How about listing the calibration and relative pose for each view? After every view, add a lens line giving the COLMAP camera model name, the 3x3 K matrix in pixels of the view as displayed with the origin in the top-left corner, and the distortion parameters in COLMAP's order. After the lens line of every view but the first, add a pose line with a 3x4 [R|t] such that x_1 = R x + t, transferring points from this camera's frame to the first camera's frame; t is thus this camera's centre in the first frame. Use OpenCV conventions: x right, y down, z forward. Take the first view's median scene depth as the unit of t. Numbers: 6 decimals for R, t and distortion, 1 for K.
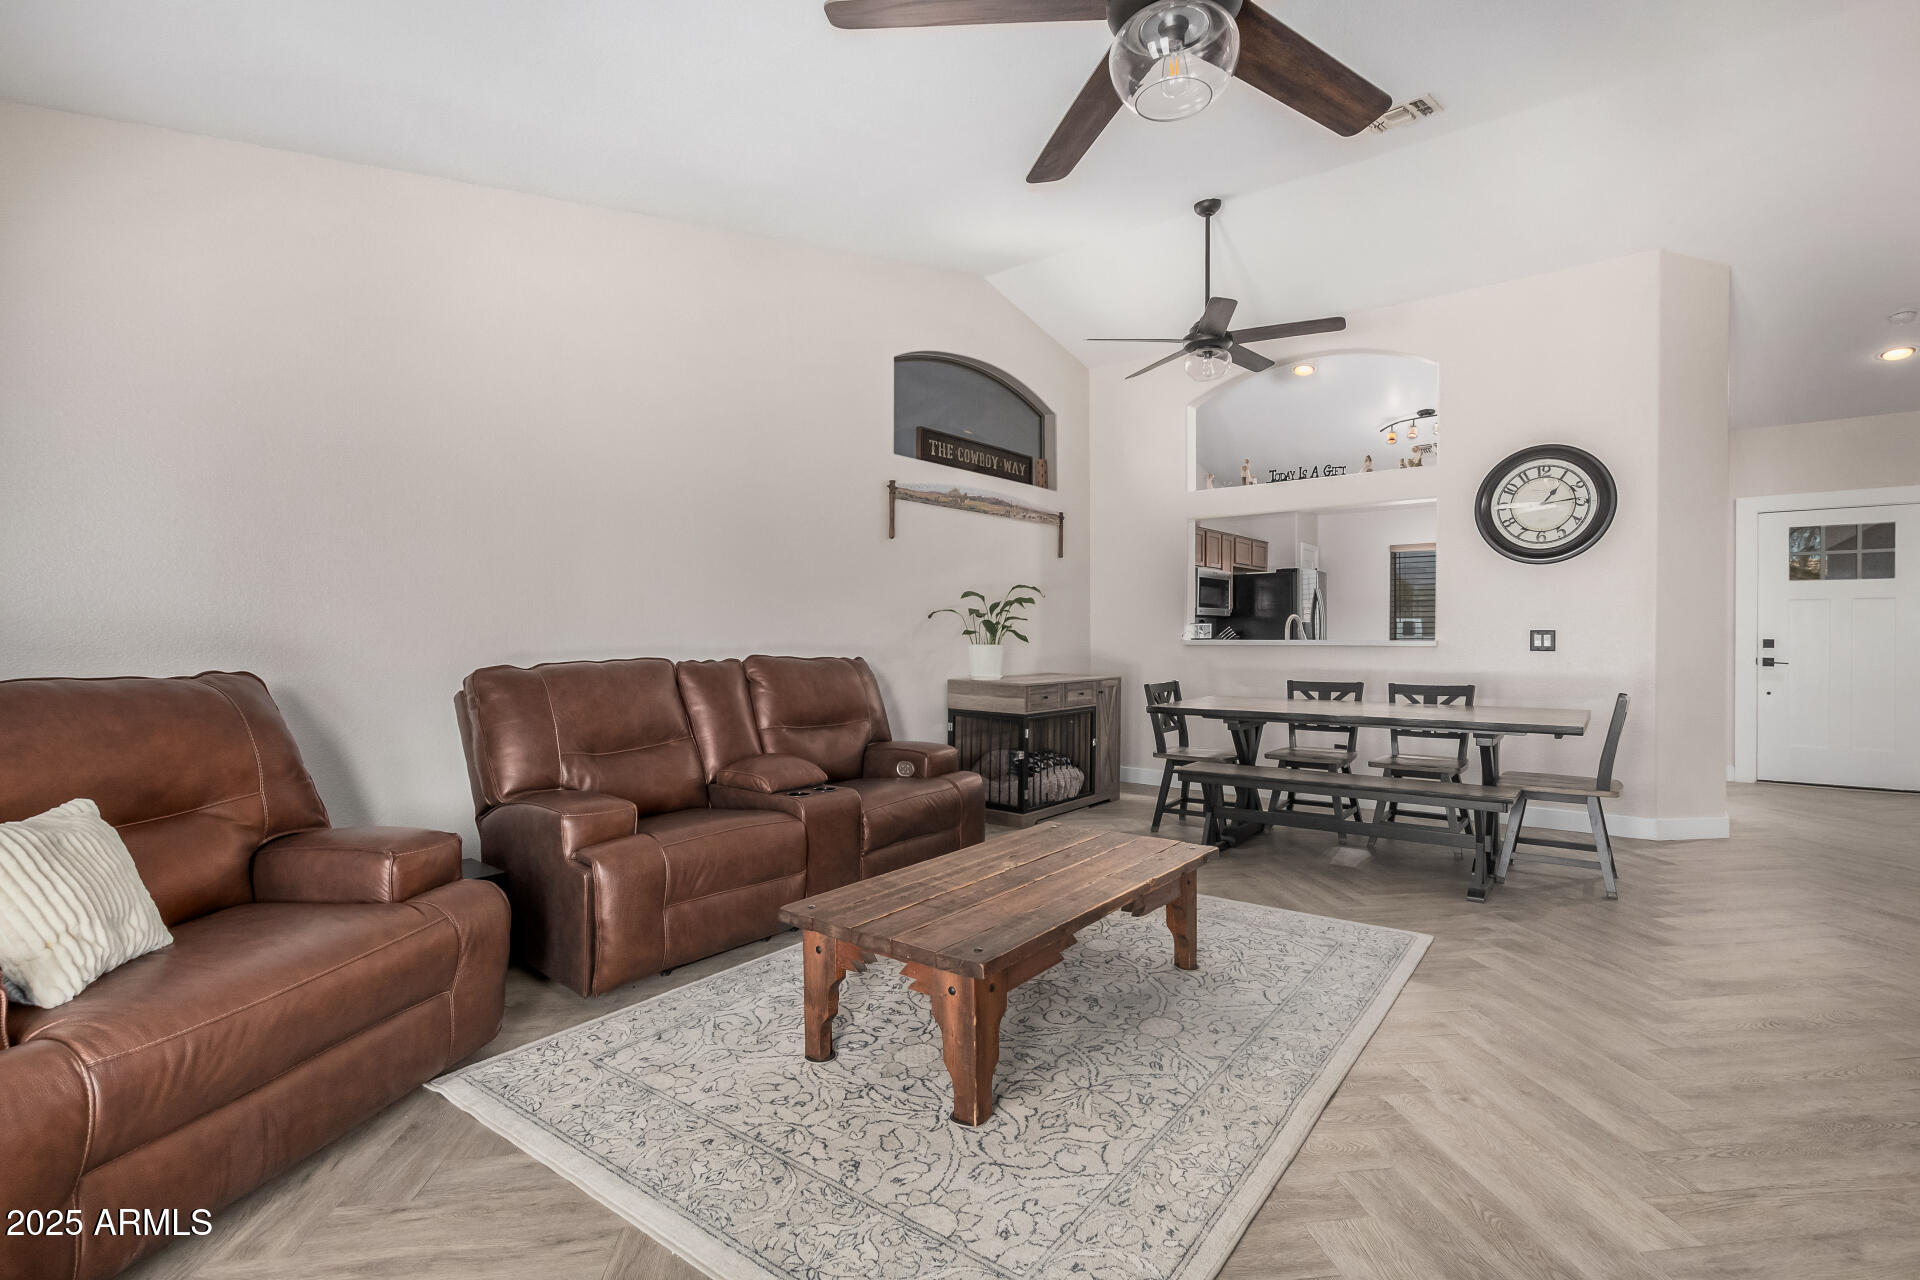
lens RADIAL K [[900.4, 0, 998.6], [0, 900.4, 641.8], [0, 0, 1]] dist [0.005539, 0.000015]
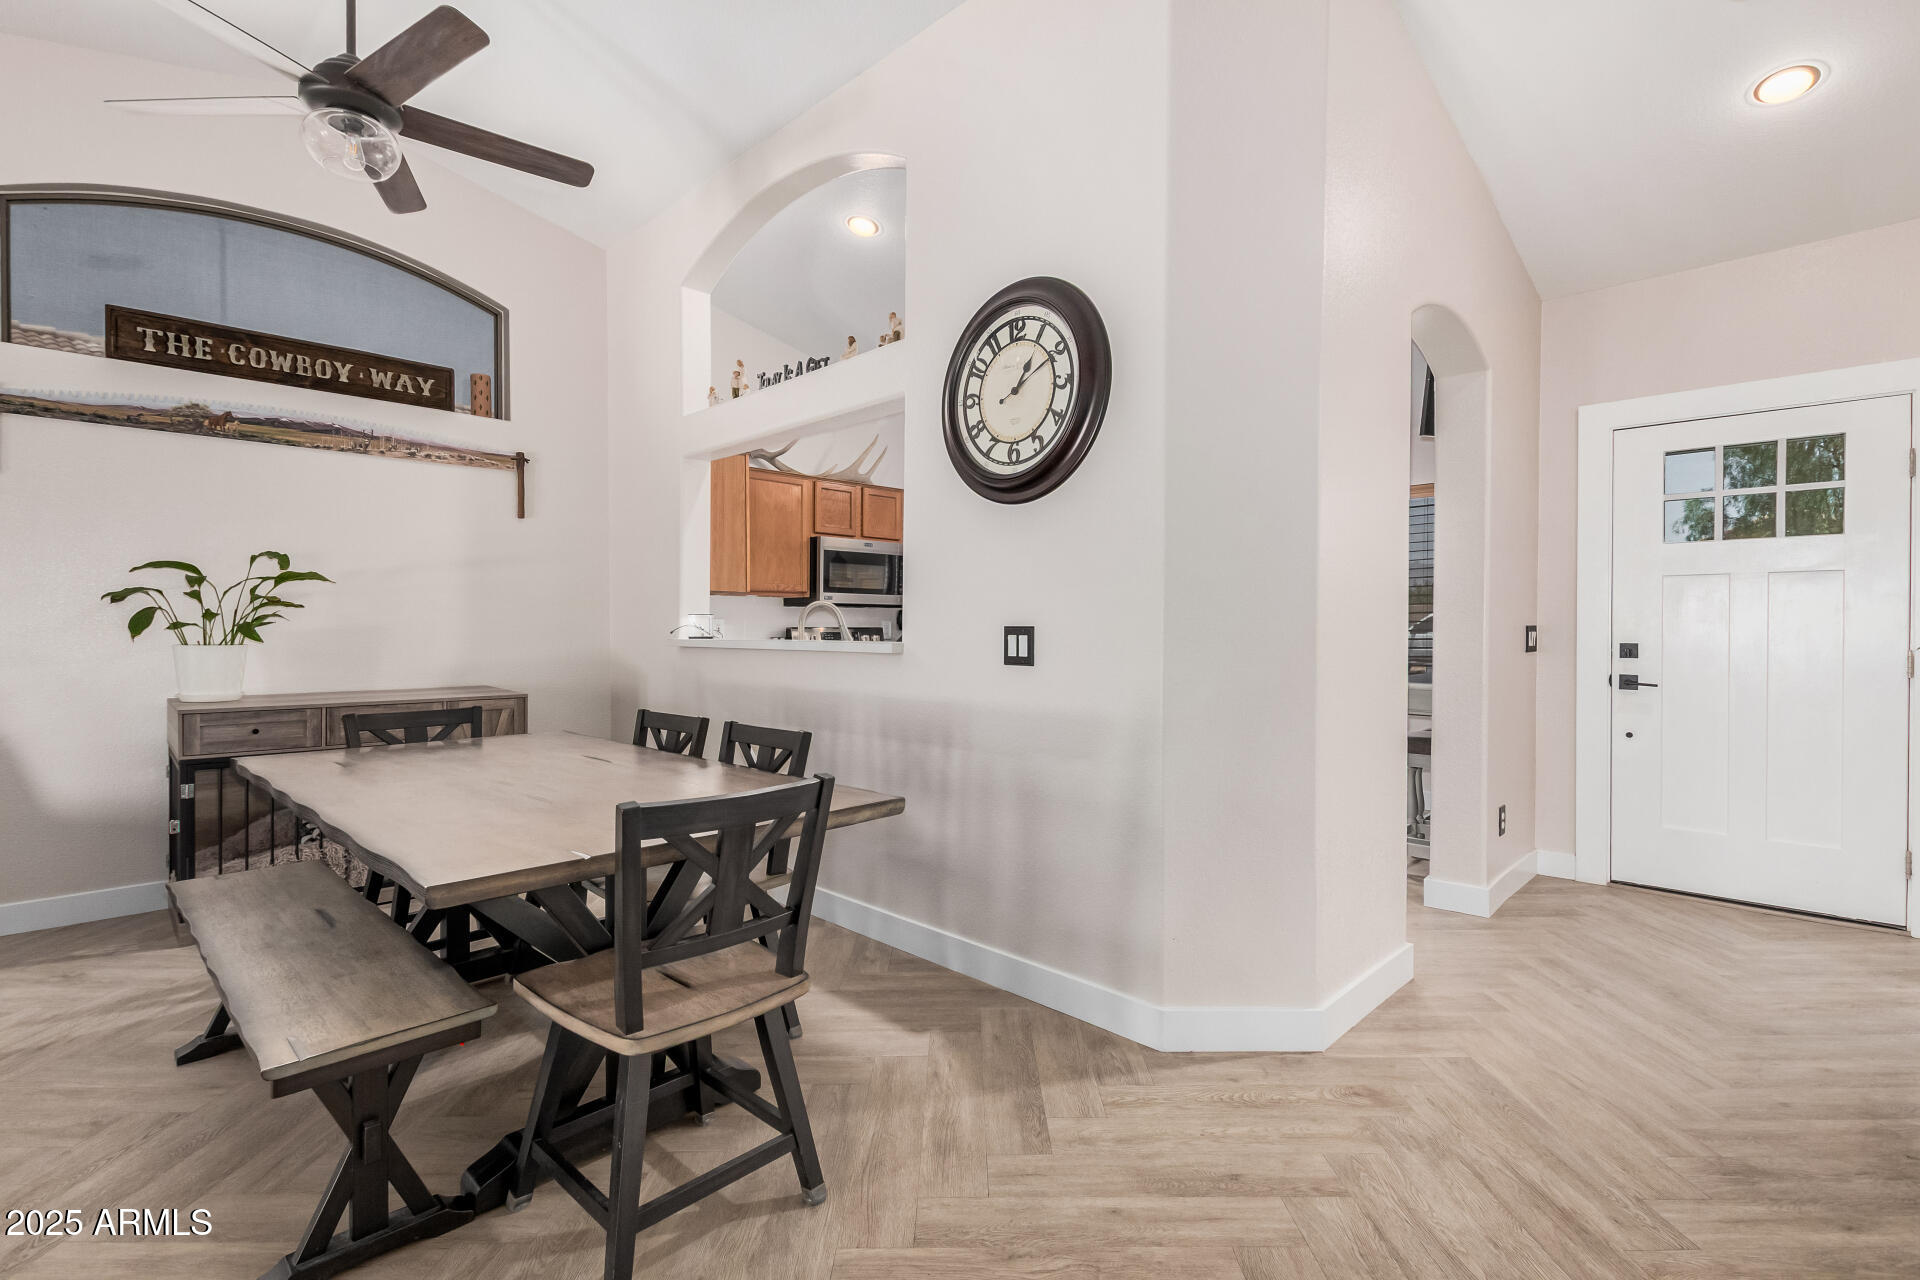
lens RADIAL K [[900.4, 0, 966.5], [0, 900.4, 631.6], [0, 0, 1]] dist [0.005539, 0.000015]
pose [[0.991670, 0.005330, -0.128692, 0.578922], [-0.005836, 0.999977, -0.003557, -0.006788], [0.128670, 0.004279, 0.991678, 0.418809]]
